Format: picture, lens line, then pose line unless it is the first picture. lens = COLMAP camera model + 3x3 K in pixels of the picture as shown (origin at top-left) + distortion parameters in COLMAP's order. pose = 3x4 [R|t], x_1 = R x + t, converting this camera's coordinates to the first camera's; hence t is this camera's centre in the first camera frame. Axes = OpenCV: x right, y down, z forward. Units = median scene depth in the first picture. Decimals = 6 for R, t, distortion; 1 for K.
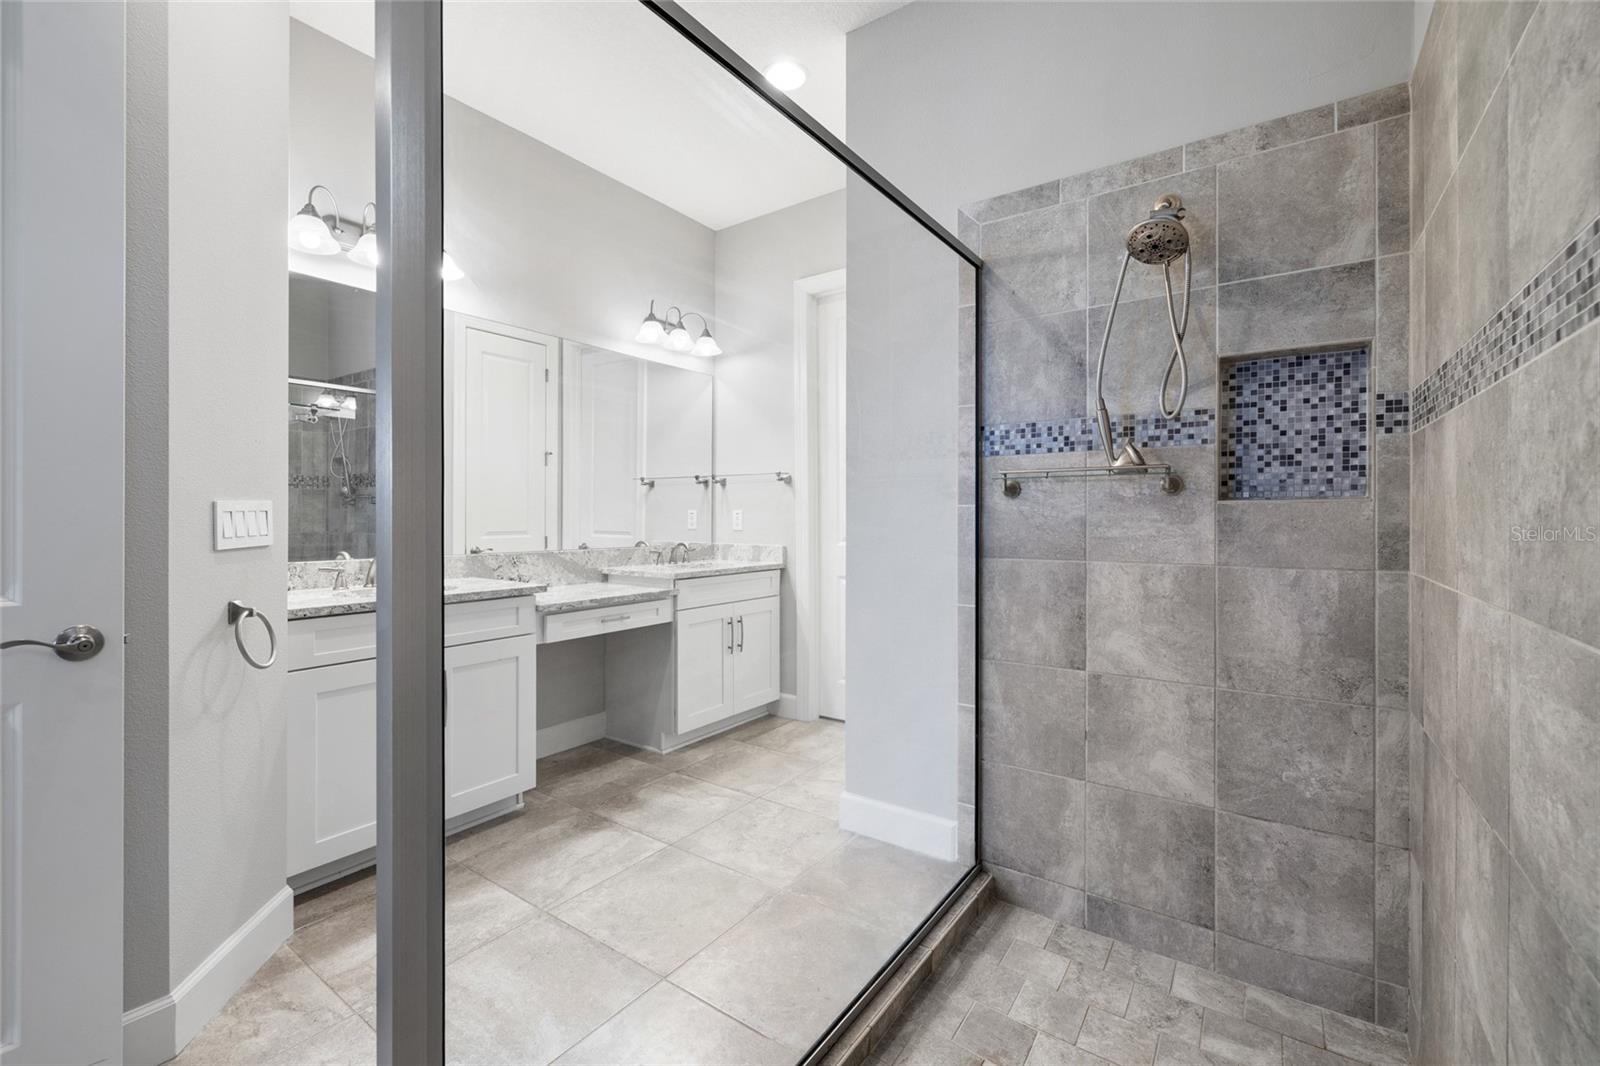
lens RADIAL K [[673.0, 0, 803.4], [0, 673.0, 519.7], [0, 0, 1]] dist [-0.003795, -0.000070]
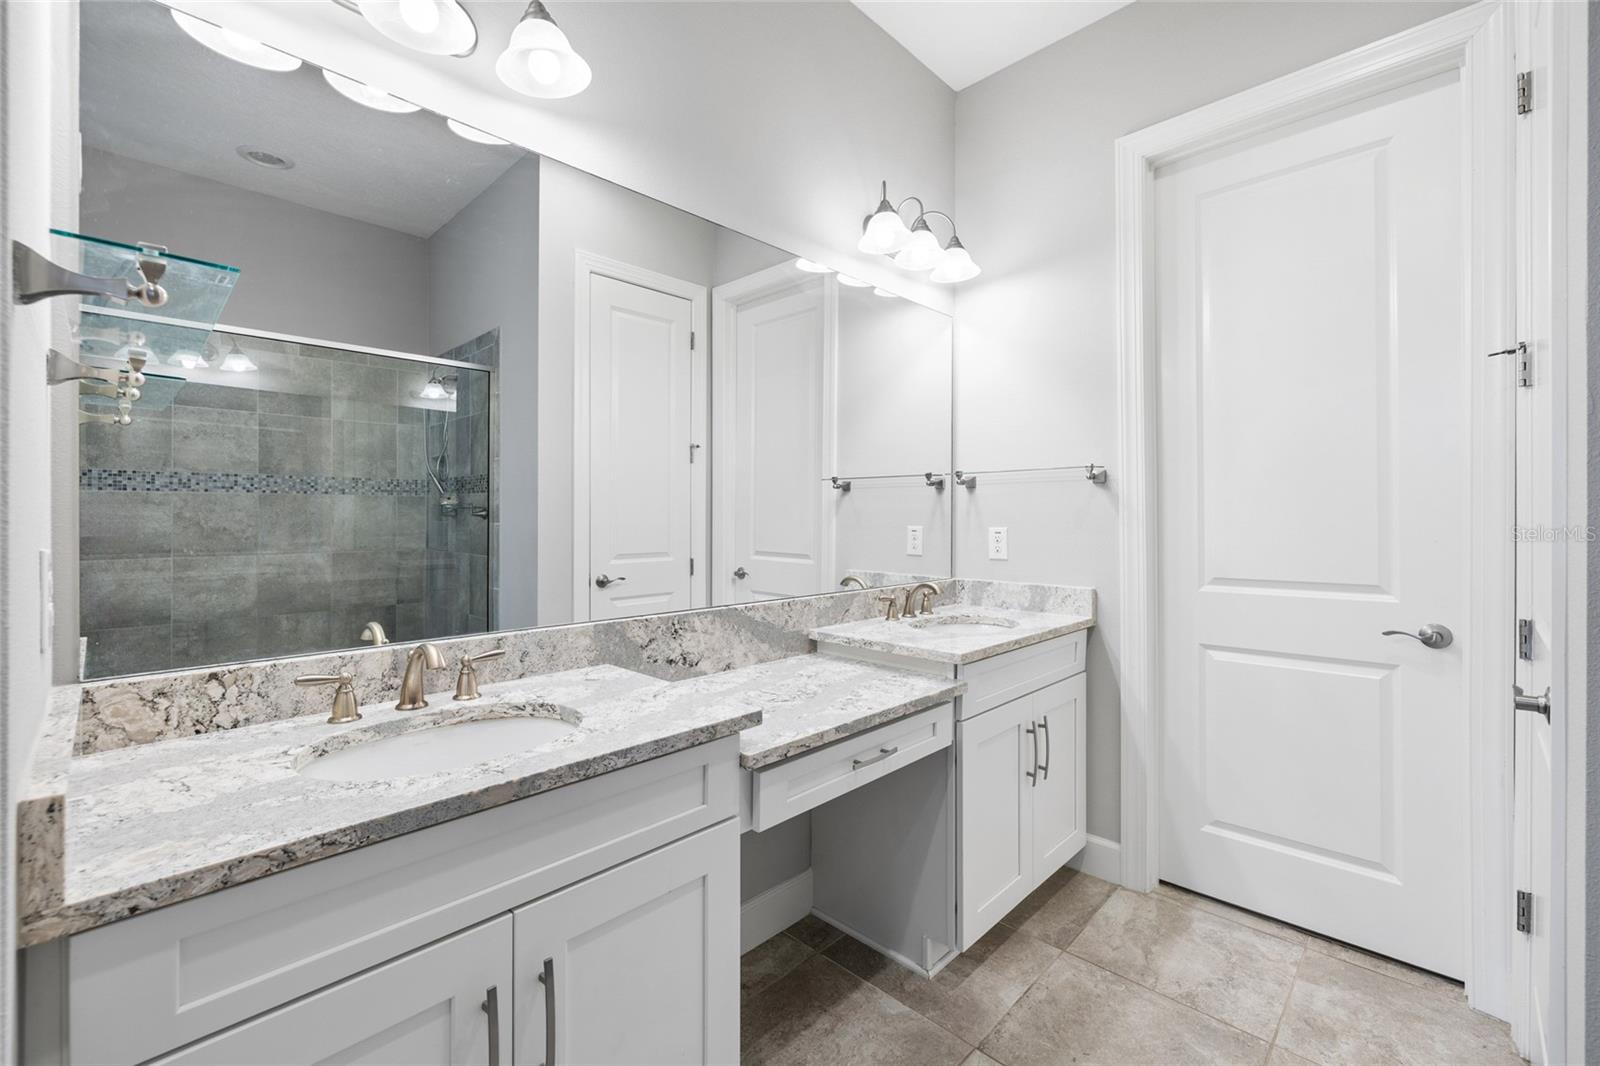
lens RADIAL K [[673.0, 0, 800.1], [0, 673.0, 523.8], [0, 0, 1]] dist [-0.003795, -0.000070]
pose [[0.987404, 0.000297, -0.158218, -0.206494], [0.000480, 0.999988, 0.004873, -0.023511], [0.158218, -0.004888, 0.987392, 0.402386]]
